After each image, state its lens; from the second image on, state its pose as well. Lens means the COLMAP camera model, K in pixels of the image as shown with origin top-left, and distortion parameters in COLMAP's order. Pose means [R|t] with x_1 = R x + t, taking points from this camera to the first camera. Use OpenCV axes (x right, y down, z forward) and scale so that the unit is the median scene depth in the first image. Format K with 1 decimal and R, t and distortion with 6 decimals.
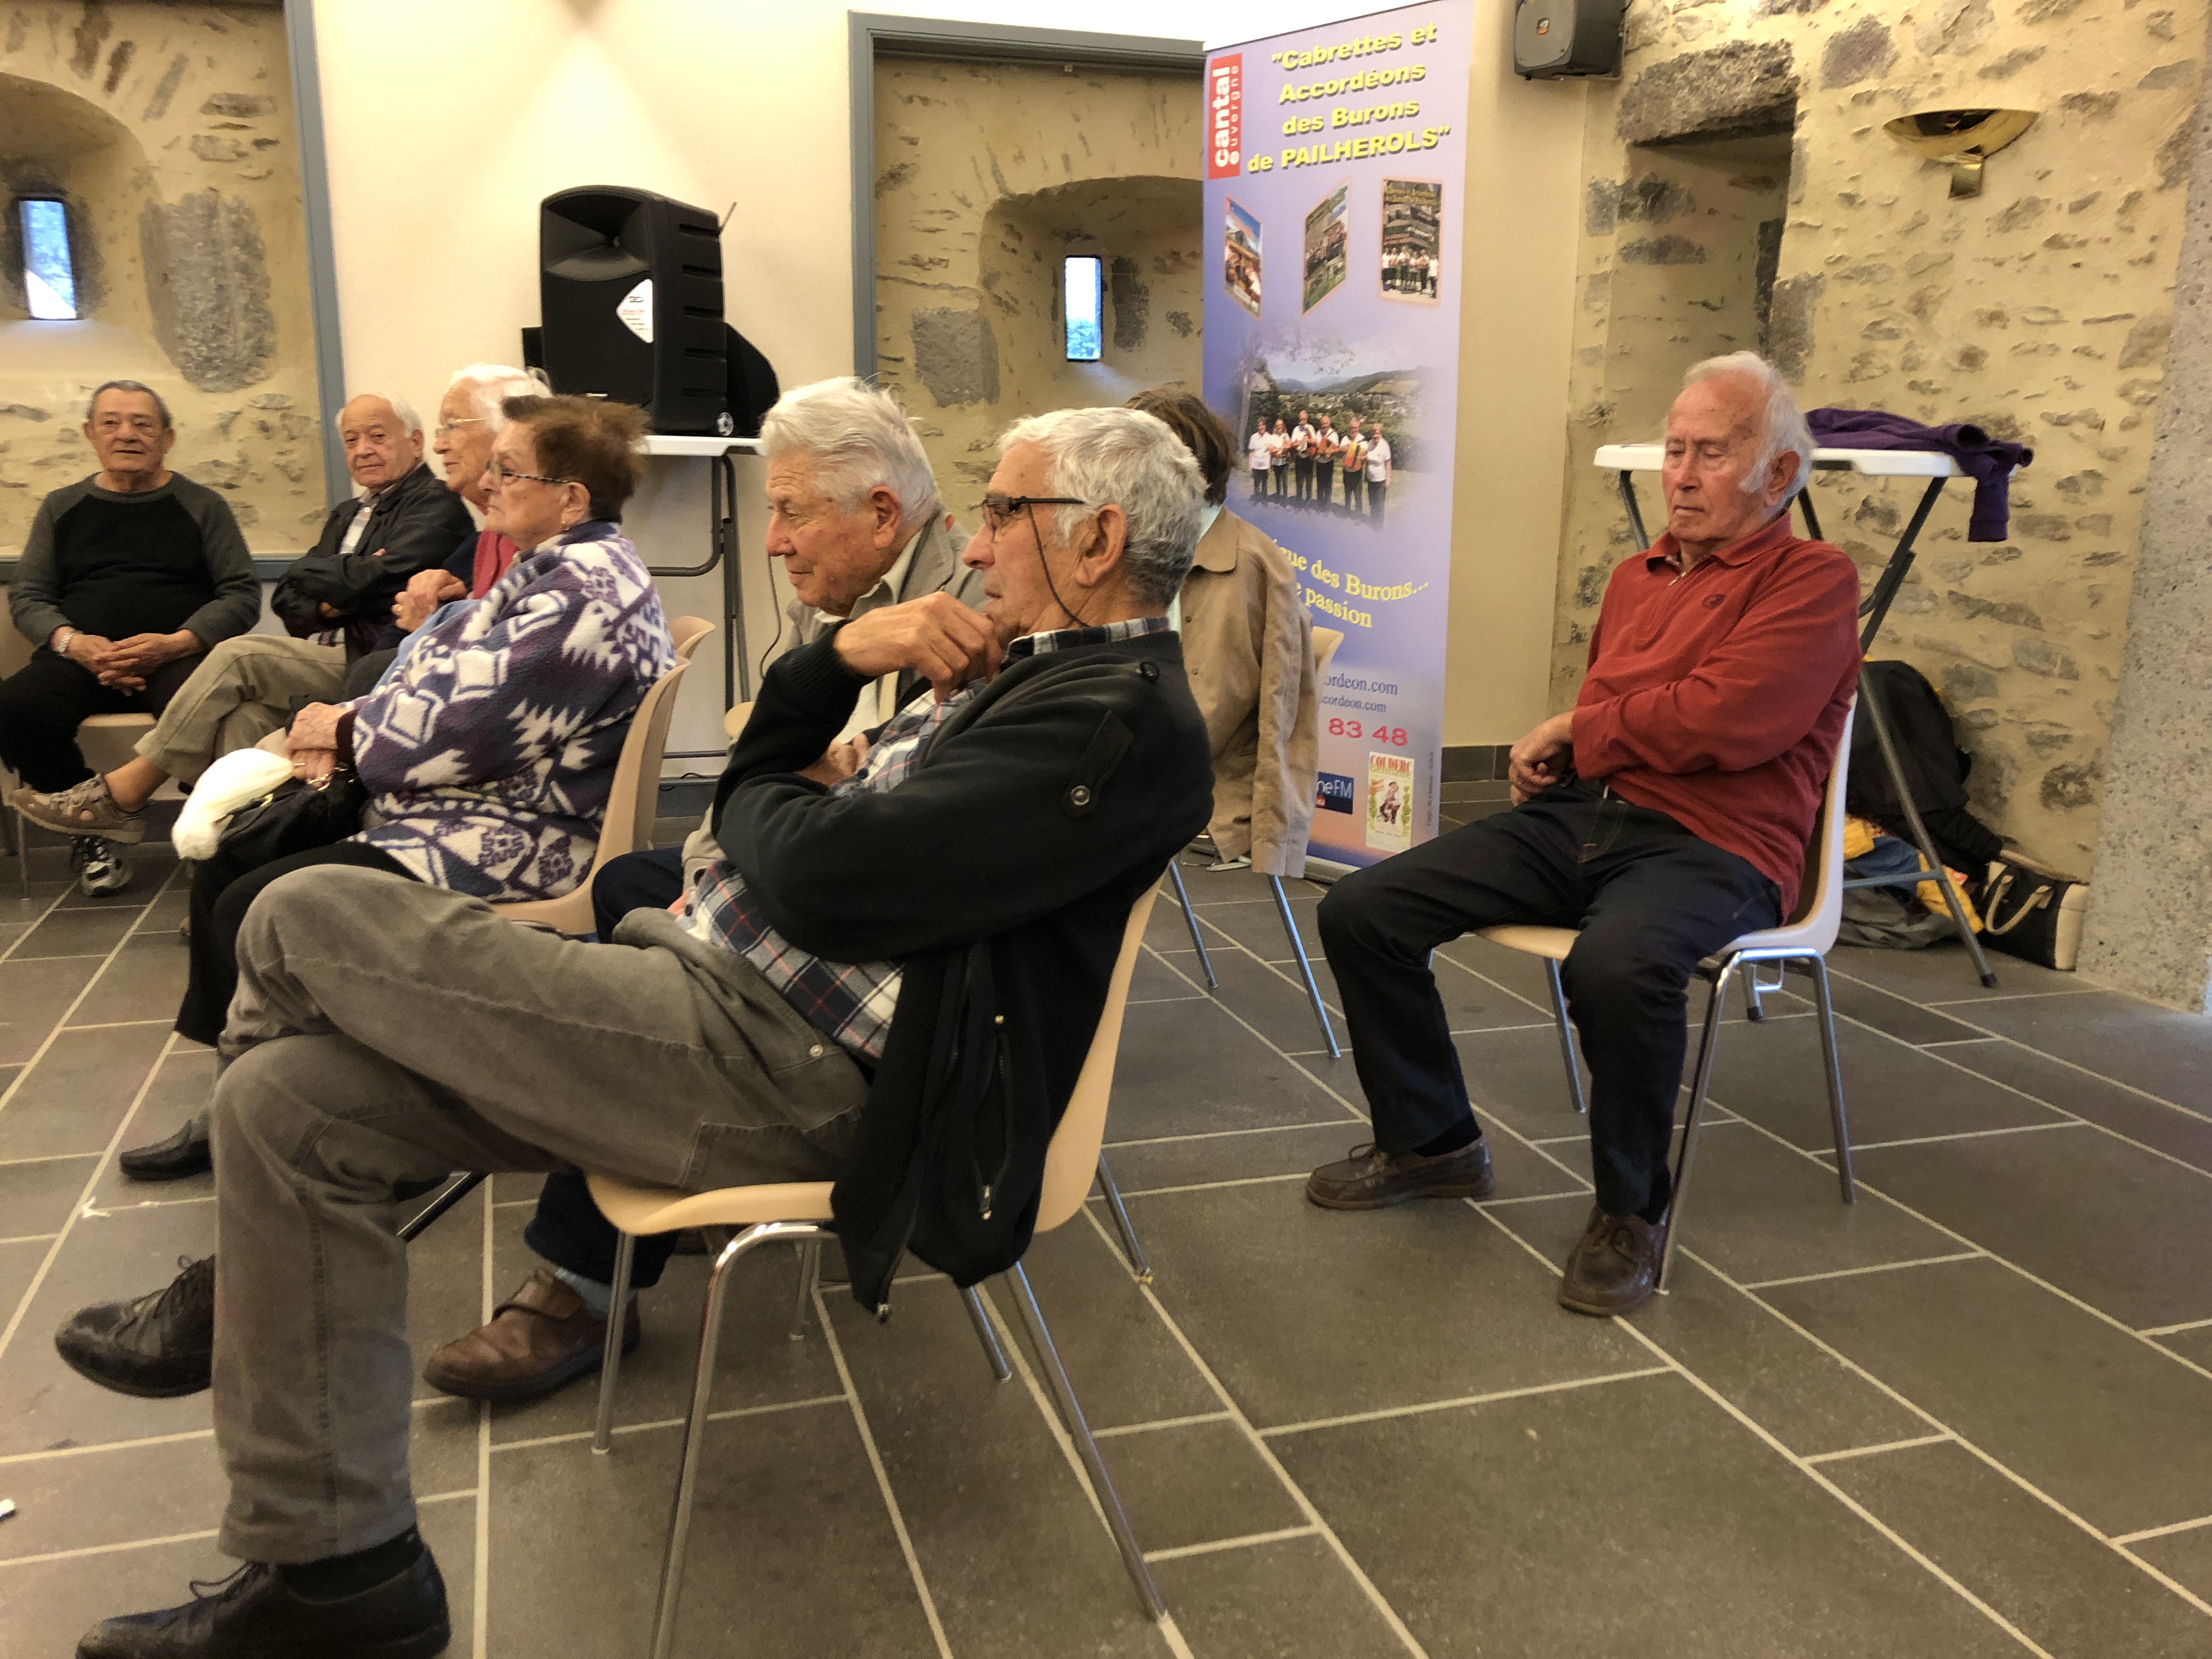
lens RADIAL K [[1810.8, 0, 1088.3], [0, 1810.8, 827.3], [0, 0, 1]] dist [0.033268, -0.062773]
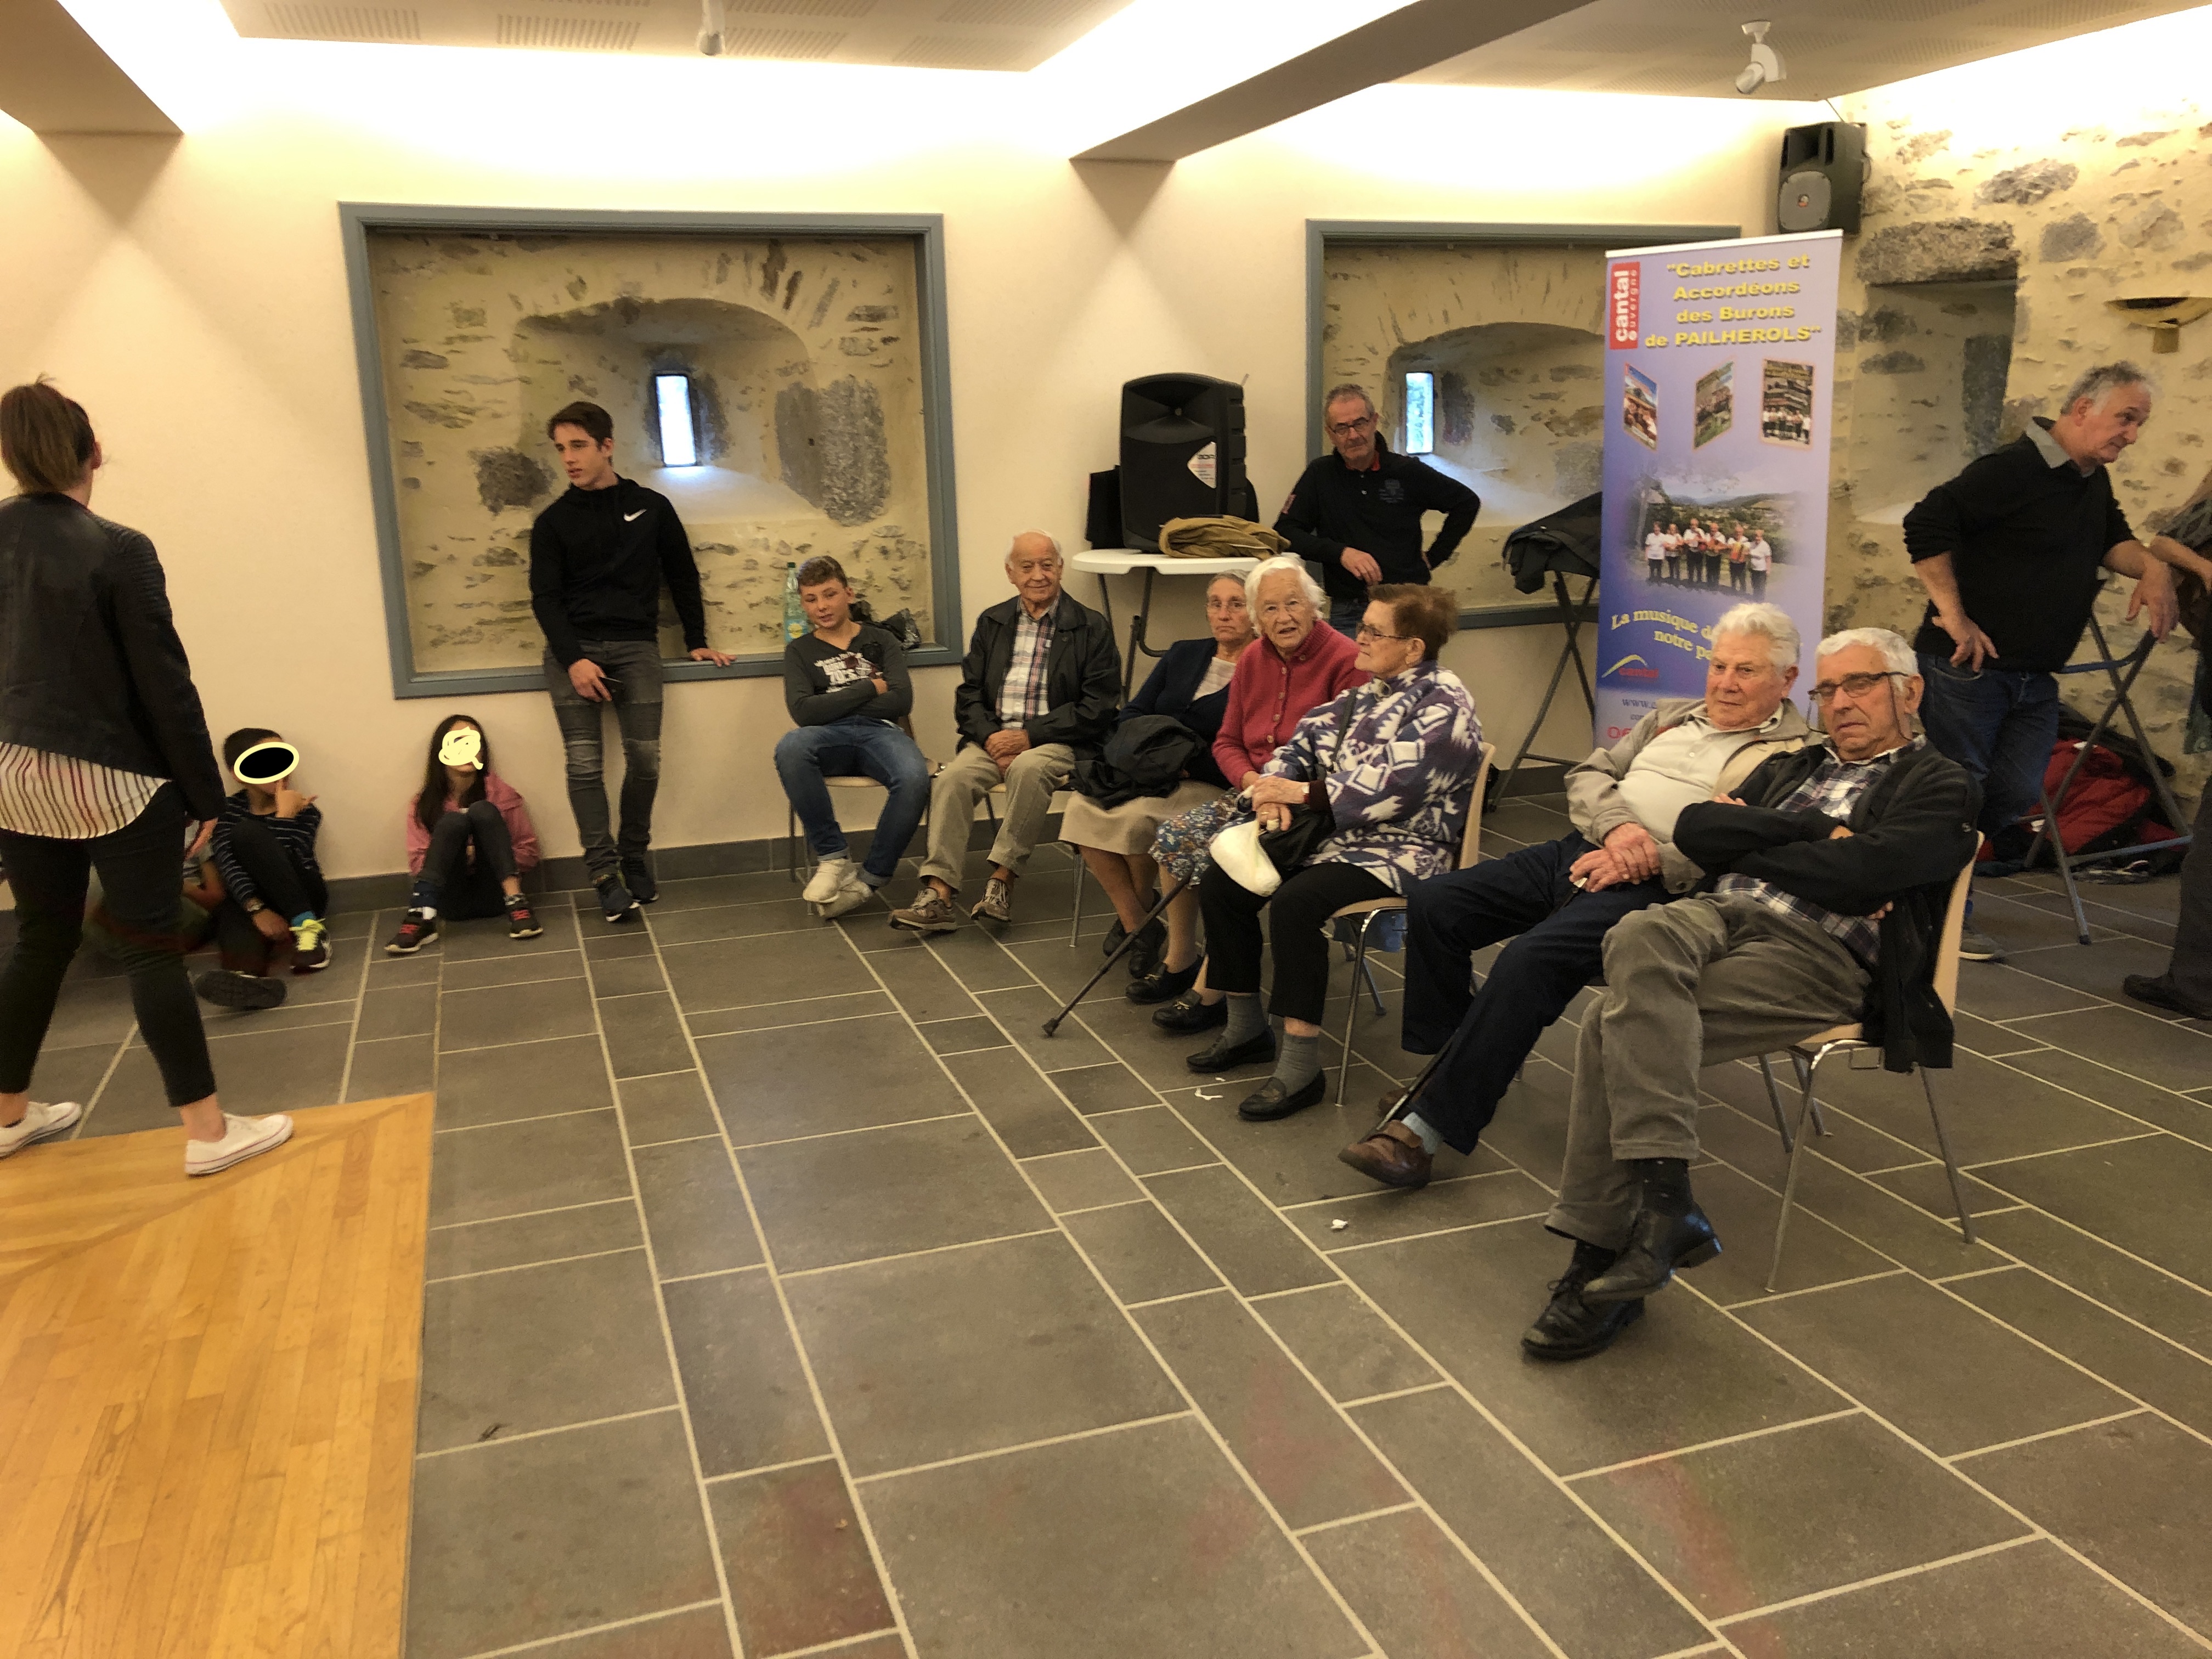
lens RADIAL K [[1818.1, 0, 1111.3], [0, 1818.1, 824.6], [0, 0, 1]] dist [0.010845, -0.022573]
pose [[0.998803, -0.042767, 0.023725, -0.379469], [0.042477, 0.999018, 0.012625, -0.033944], [-0.024242, -0.011602, 0.999639, -0.390816]]
